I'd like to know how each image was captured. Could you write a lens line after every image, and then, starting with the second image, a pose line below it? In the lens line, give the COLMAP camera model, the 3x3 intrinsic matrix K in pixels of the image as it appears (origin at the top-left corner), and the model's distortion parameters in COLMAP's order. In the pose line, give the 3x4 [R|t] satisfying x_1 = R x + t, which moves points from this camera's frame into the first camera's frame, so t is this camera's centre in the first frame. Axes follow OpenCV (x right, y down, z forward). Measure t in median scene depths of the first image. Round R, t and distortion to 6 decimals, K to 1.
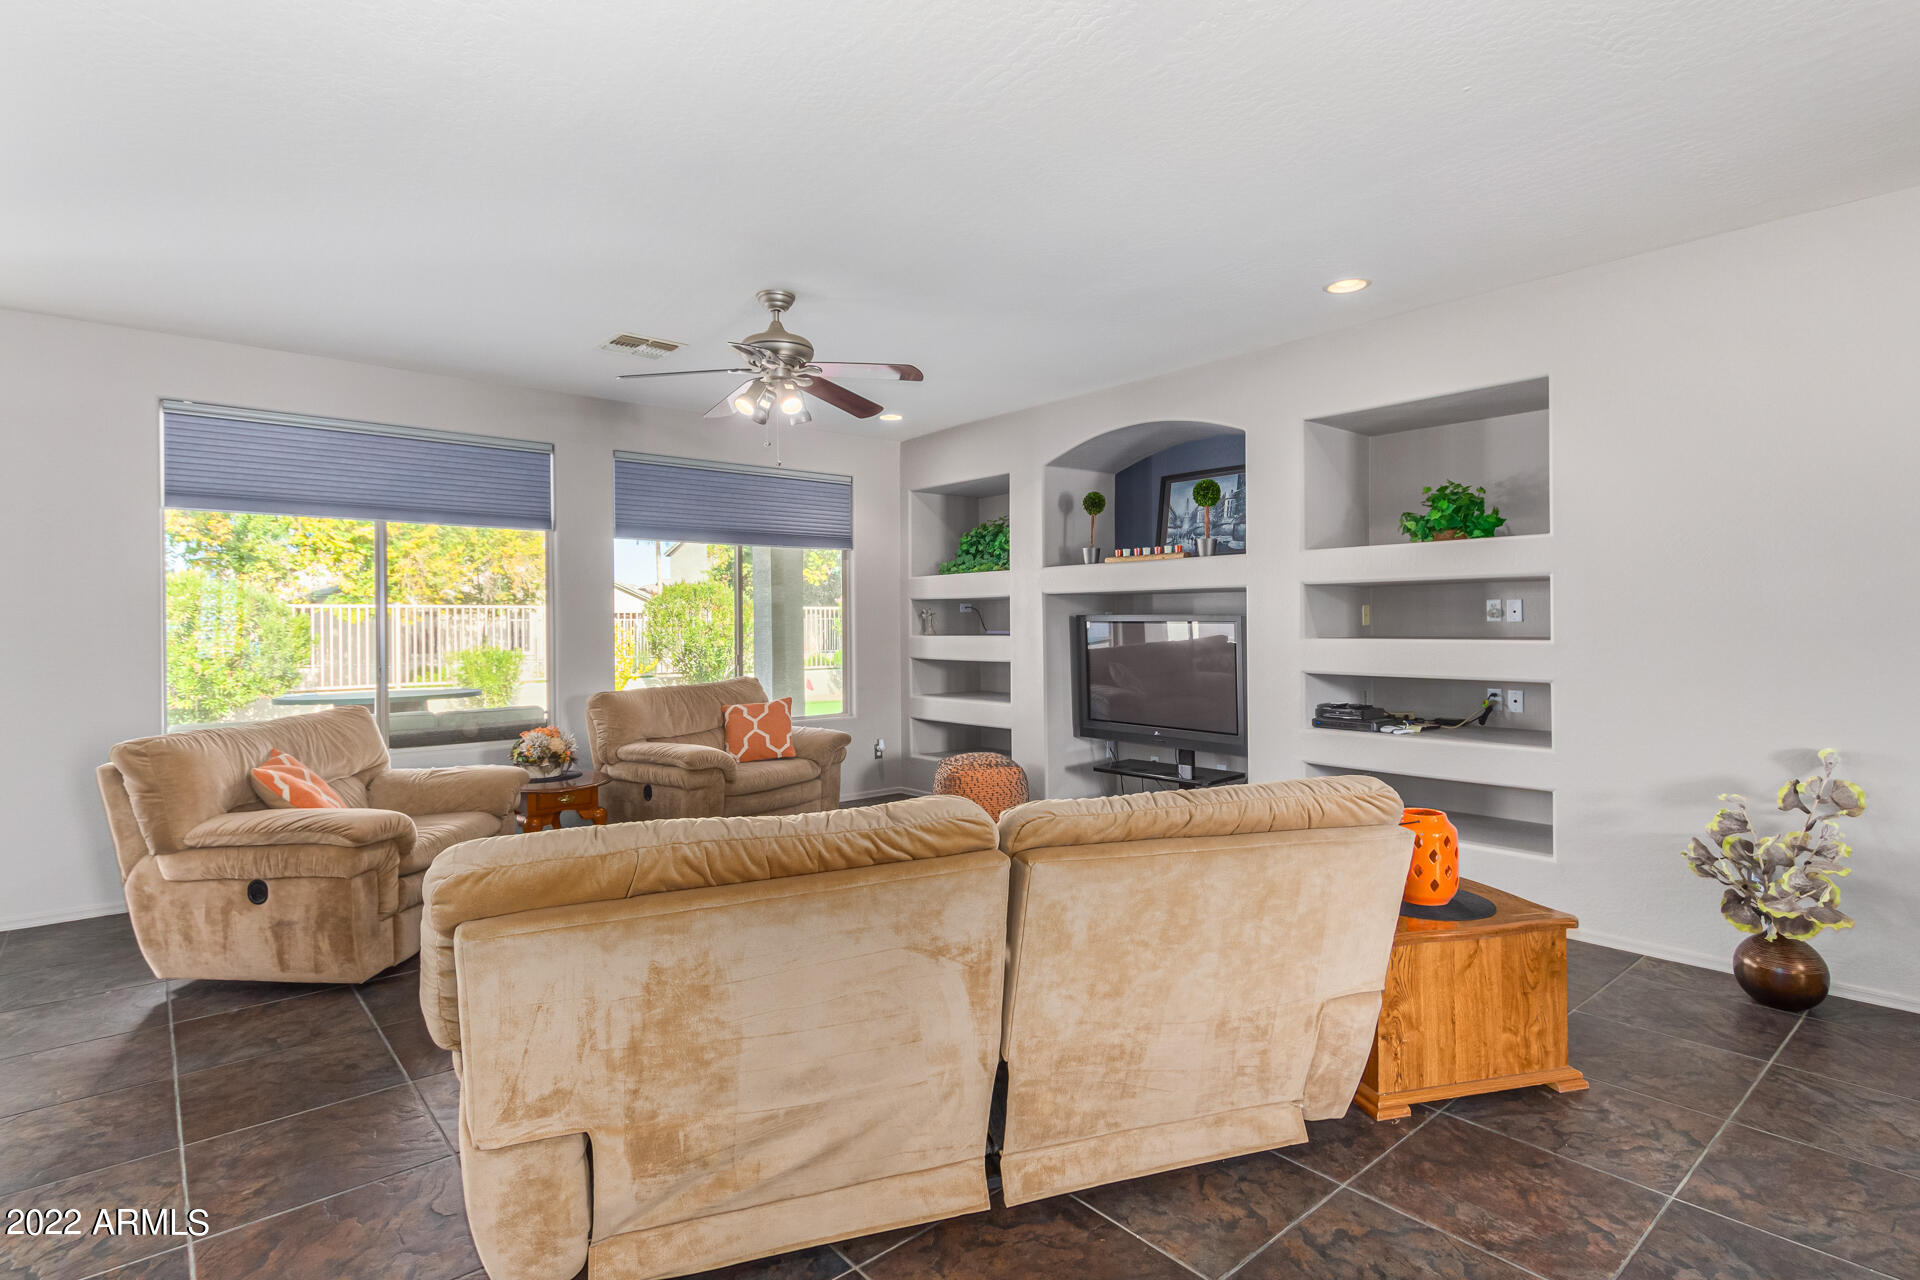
lens RADIAL K [[961.1, 0, 964.8], [0, 961.1, 630.6], [0, 0, 1]] dist [0.013598, -0.002986]
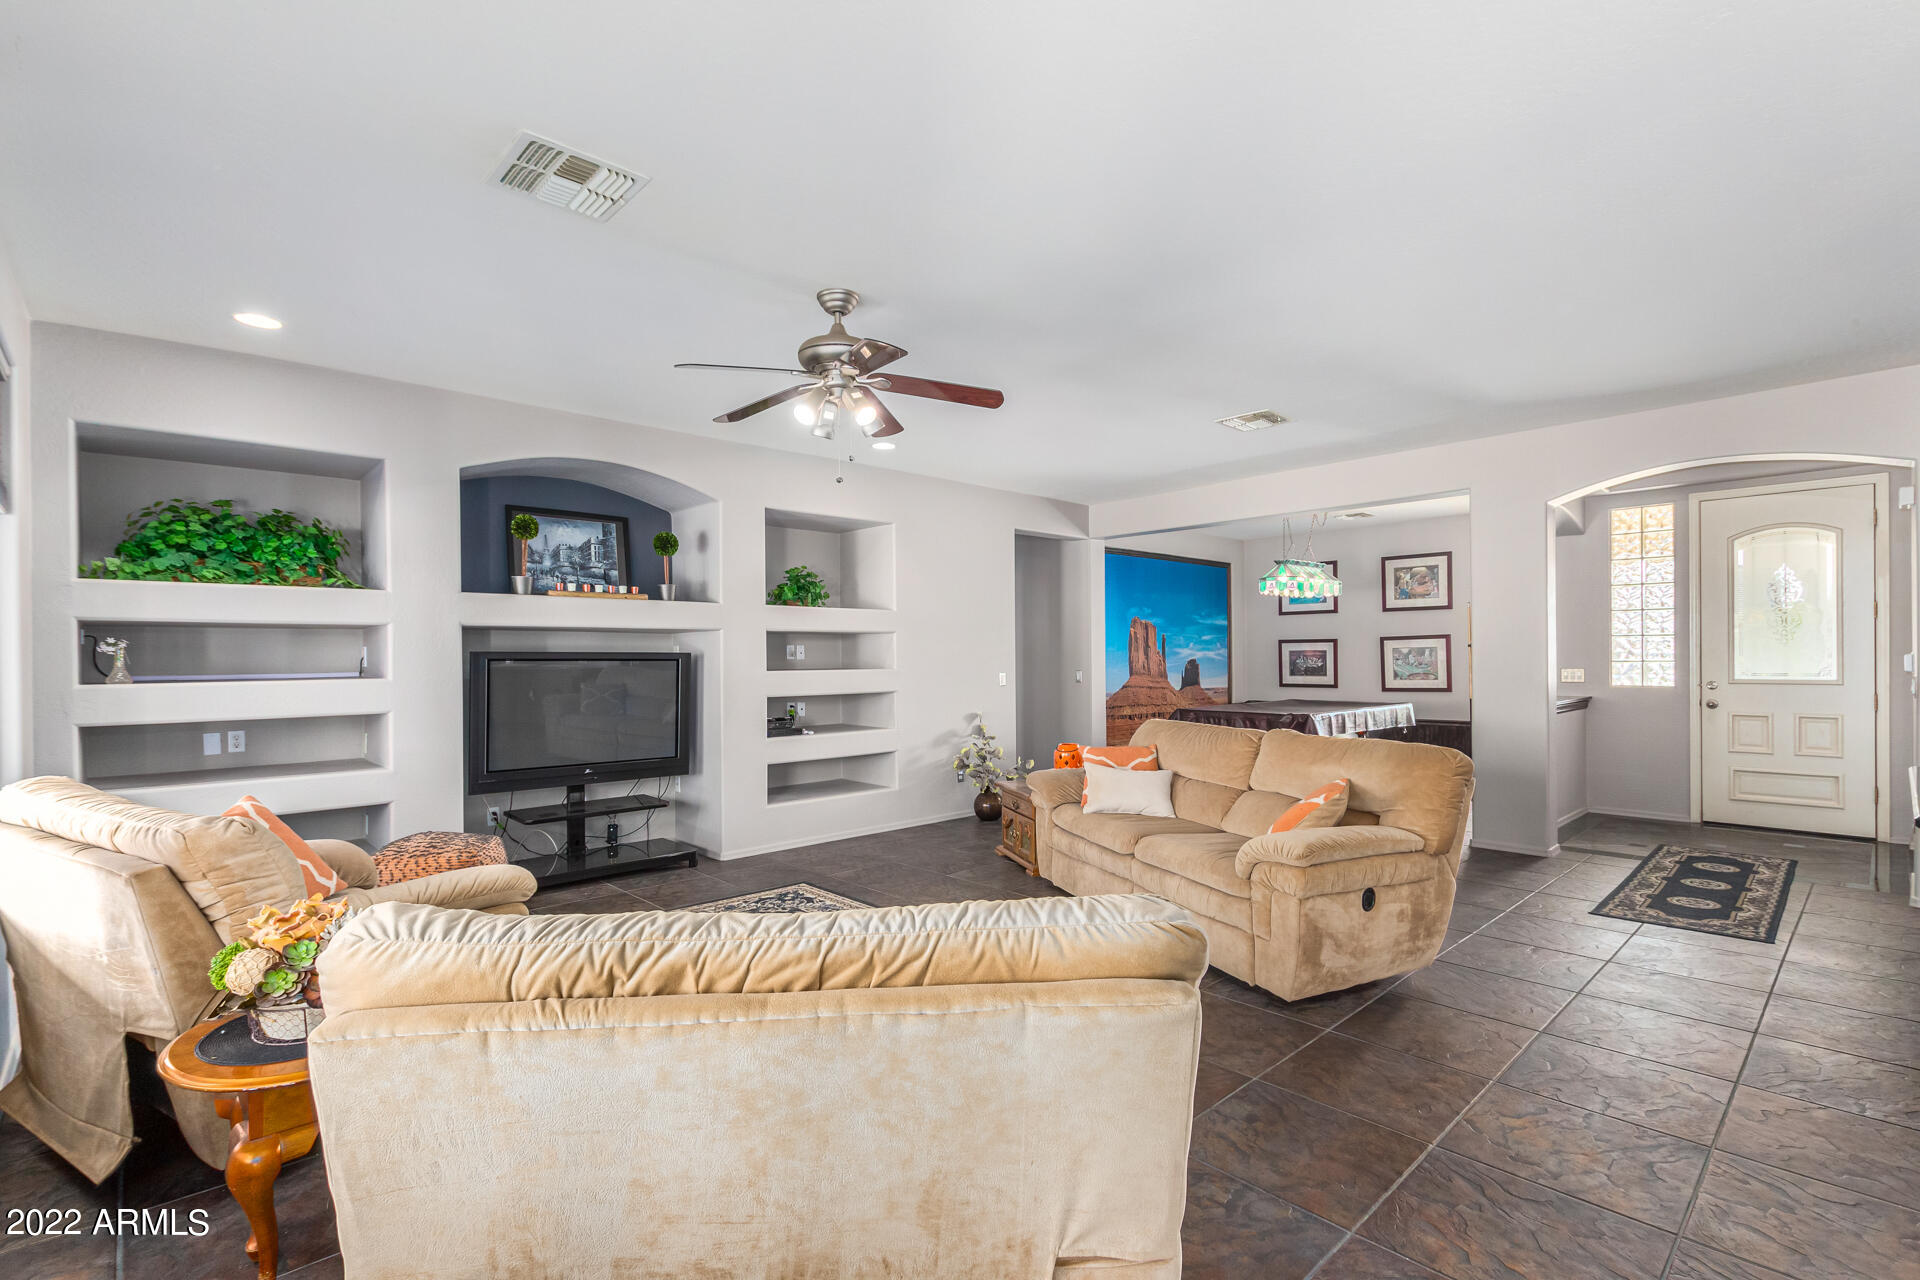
lens RADIAL K [[893.5, 0, 959.2], [0, 893.5, 657.7], [0, 0, 1]] dist [0.007254, -0.001916]
pose [[-0.052813, 0.007383, 0.998577, -0.887361], [0.015299, 0.999861, -0.006584, 0.001618], [-0.998487, 0.014929, -0.052919, 0.786830]]
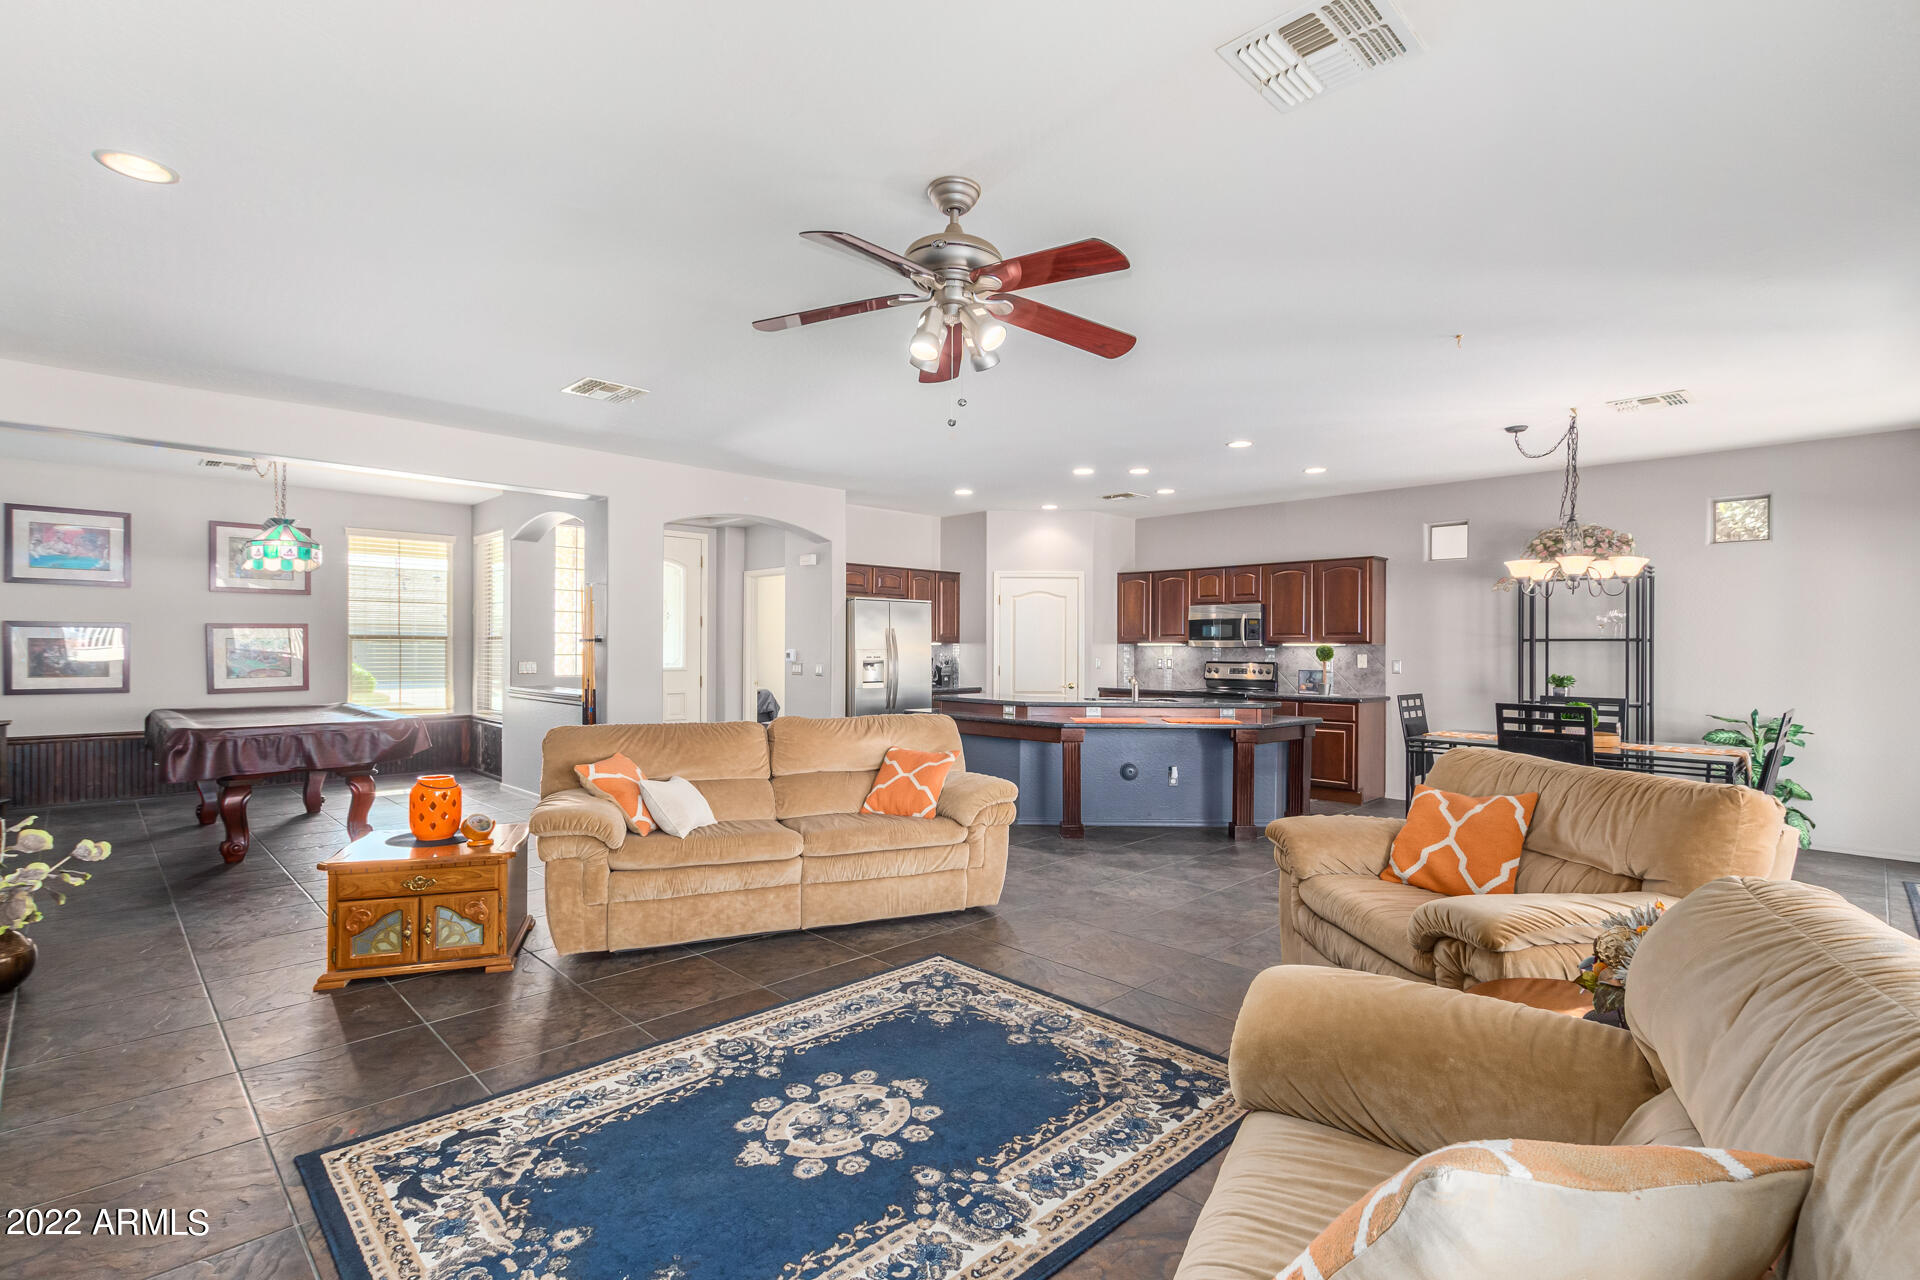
lens RADIAL K [[893.5, 0, 970.4], [0, 893.5, 646.8], [0, 0, 1]] dist [0.007254, -0.001916]
pose [[-0.996604, 0.001643, -0.082325, -0.125457], [0.001359, 0.999993, 0.003502, -0.006647], [0.082331, 0.003379, -0.996599, 1.406431]]
